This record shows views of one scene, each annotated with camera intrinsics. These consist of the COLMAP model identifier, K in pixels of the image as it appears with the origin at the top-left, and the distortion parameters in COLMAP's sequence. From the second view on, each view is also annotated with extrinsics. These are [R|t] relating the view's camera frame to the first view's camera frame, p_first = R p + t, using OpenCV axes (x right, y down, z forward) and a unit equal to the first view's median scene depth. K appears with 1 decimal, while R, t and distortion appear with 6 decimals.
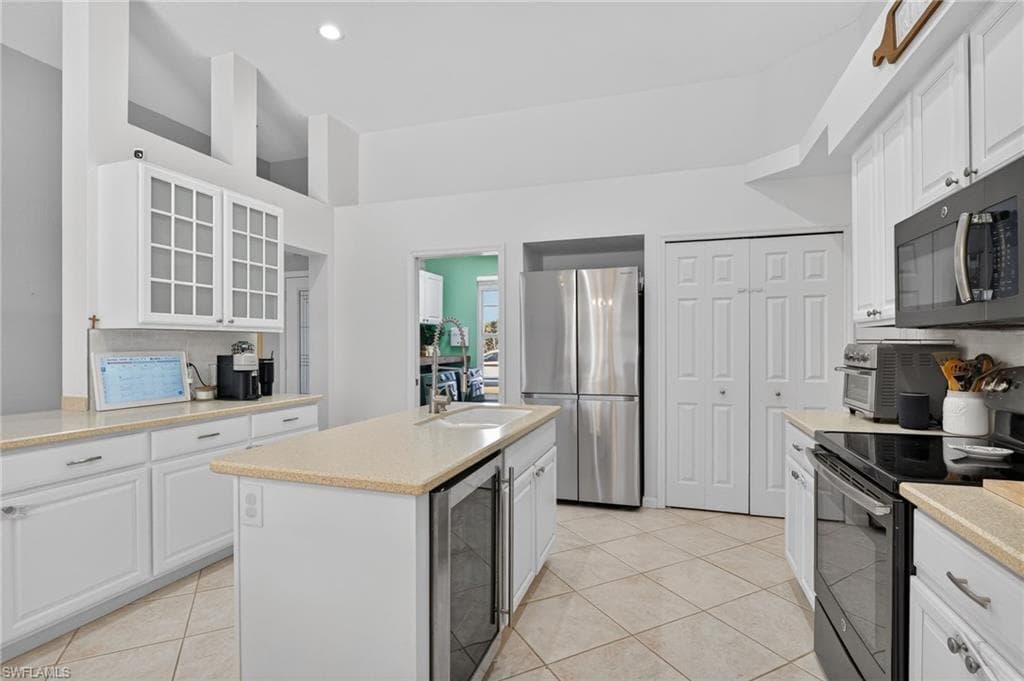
lens RADIAL K [[490.3, 0, 512.4], [0, 490.3, 331.6], [0, 0, 1]] dist [-0.002154, -0.006811]
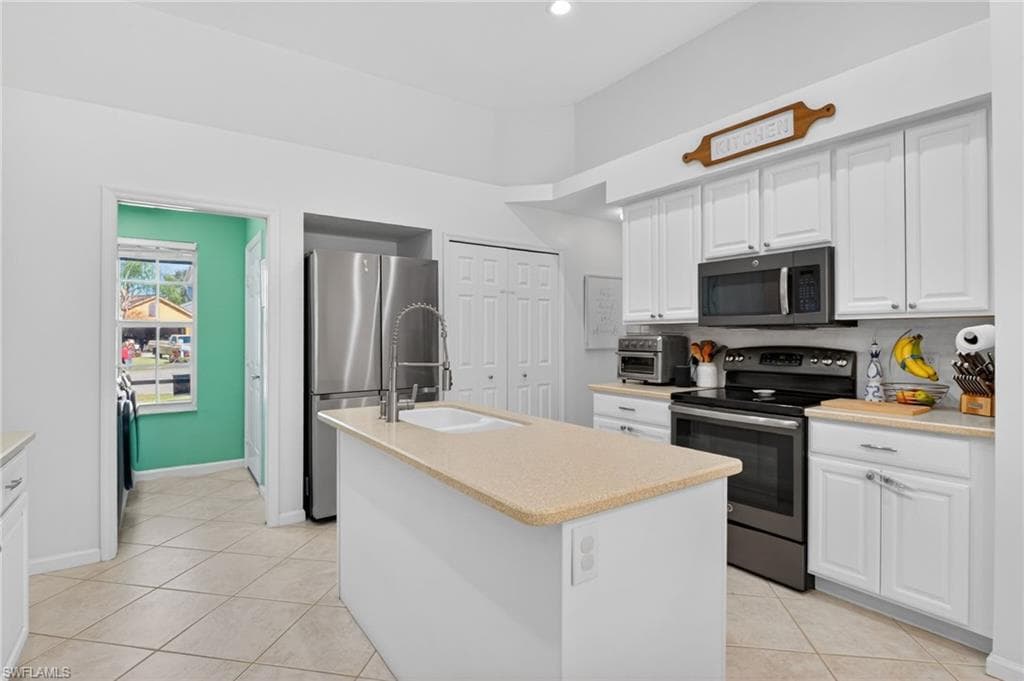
lens RADIAL K [[490.3, 0, 512.4], [0, 490.3, 331.6], [0, 0, 1]] dist [-0.002154, -0.006811]
pose [[0.598917, 0.007088, 0.800780, -0.890207], [-0.019440, 0.999795, 0.005690, 0.013605], [-0.800575, -0.018975, 0.598931, 0.482369]]
